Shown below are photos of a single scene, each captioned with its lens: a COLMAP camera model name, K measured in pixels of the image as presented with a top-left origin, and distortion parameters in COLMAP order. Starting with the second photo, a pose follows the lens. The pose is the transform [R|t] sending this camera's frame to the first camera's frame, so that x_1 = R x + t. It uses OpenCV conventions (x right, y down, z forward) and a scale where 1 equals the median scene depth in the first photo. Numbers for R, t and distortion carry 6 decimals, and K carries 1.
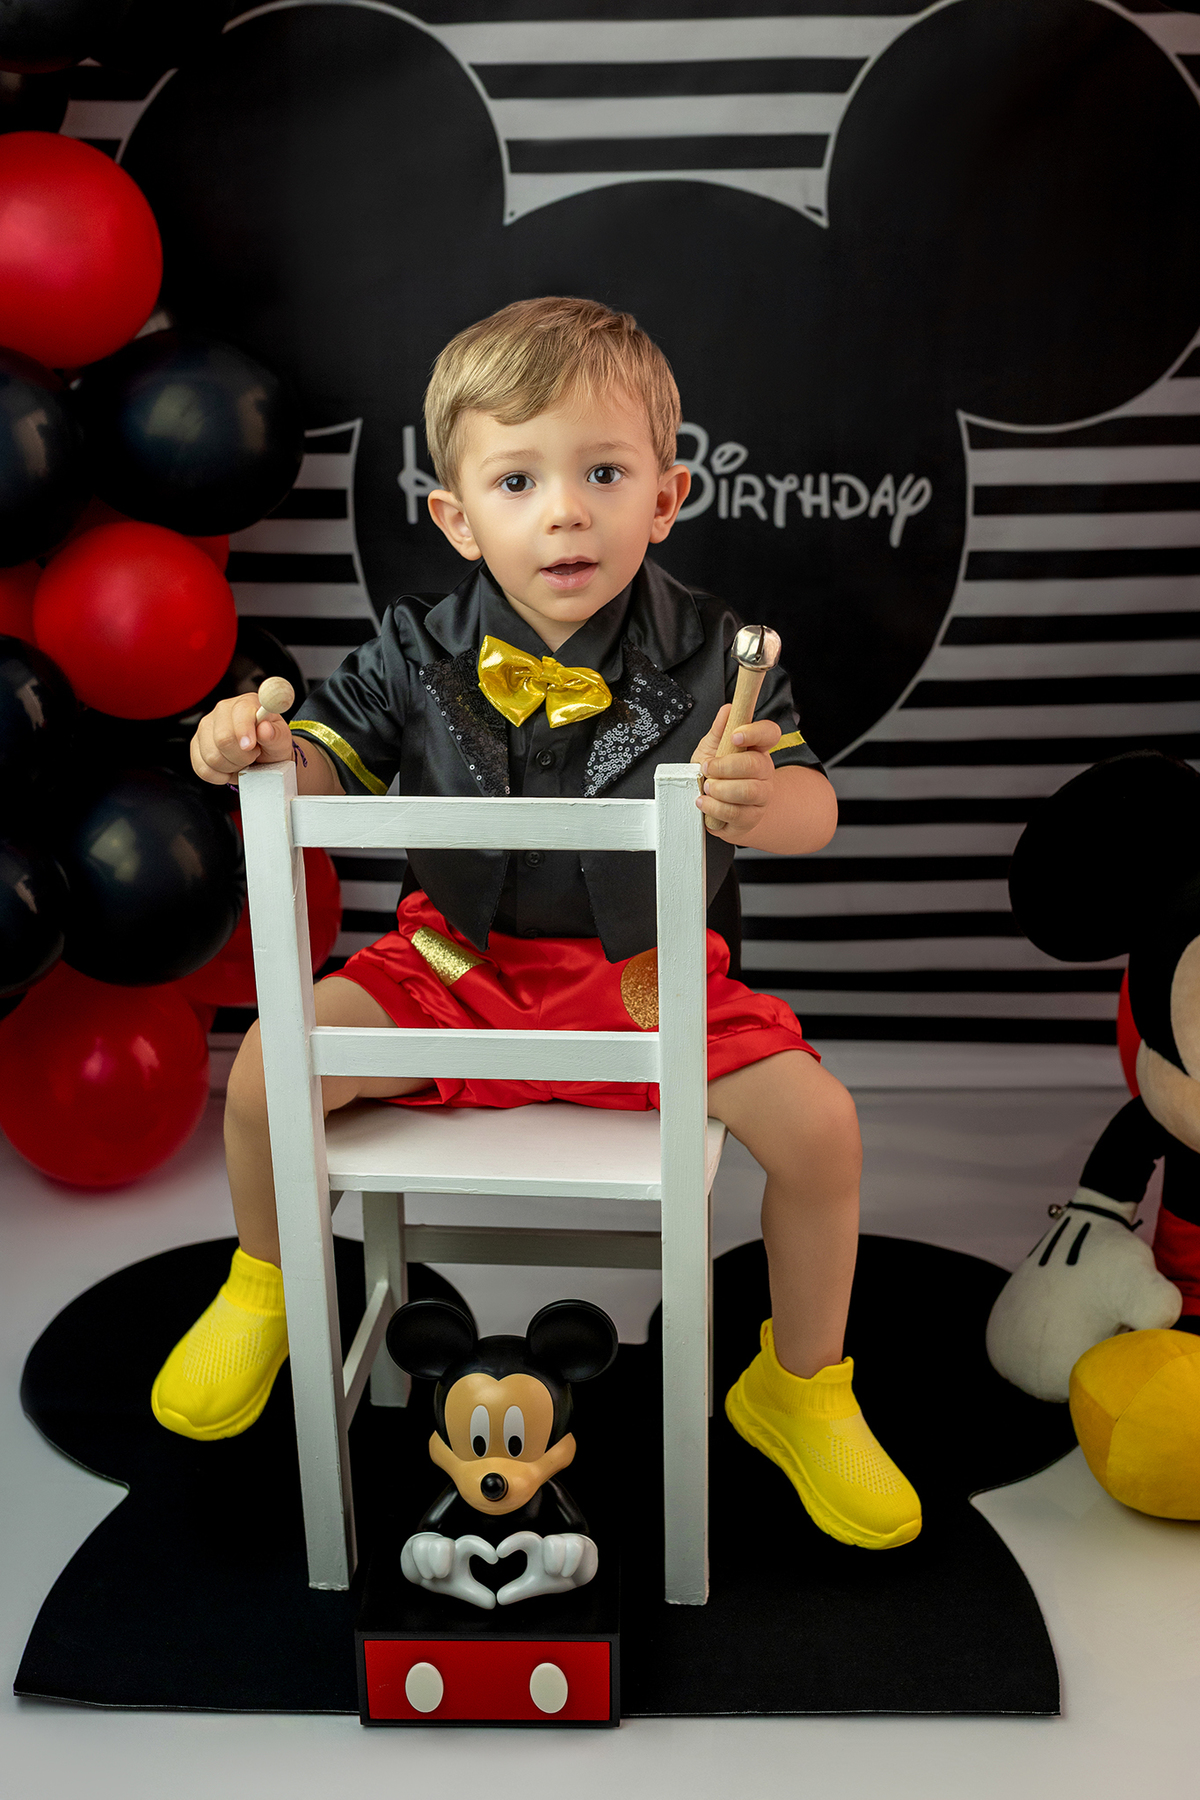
lens RADIAL K [[1834.0, 0, 590.7], [0, 1834.0, 896.3], [0, 0, 1]] dist [0.014536, 0.000000]
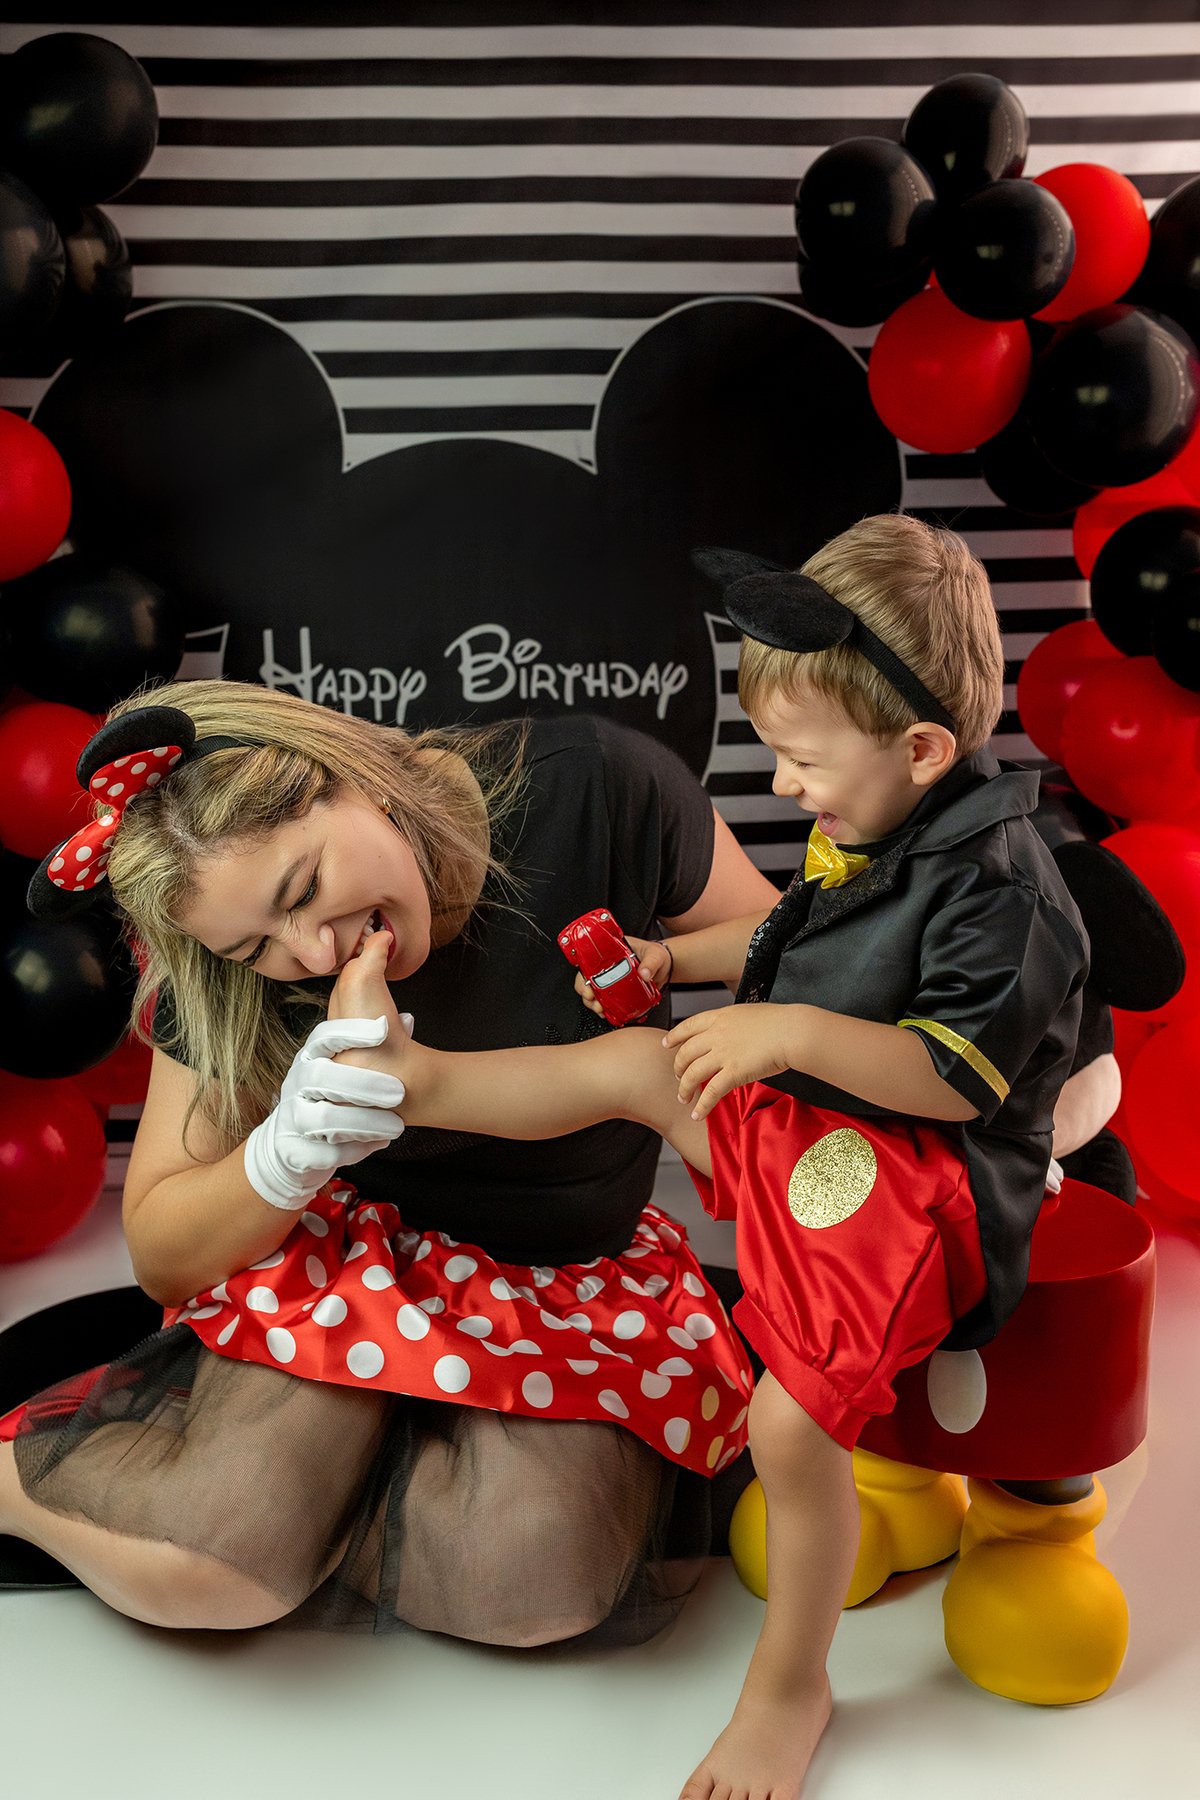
lens RADIAL K [[1762.4, 0, 613.3], [0, 1762.4, 886.1], [0, 0, 1]] dist [0.014674, 0.000000]
pose [[0.994534, -0.025782, 0.101178, 0.007998], [0.037507, 0.992569, -0.115757, 0.062423], [-0.097441, 0.118919, 0.988111, -0.177957]]
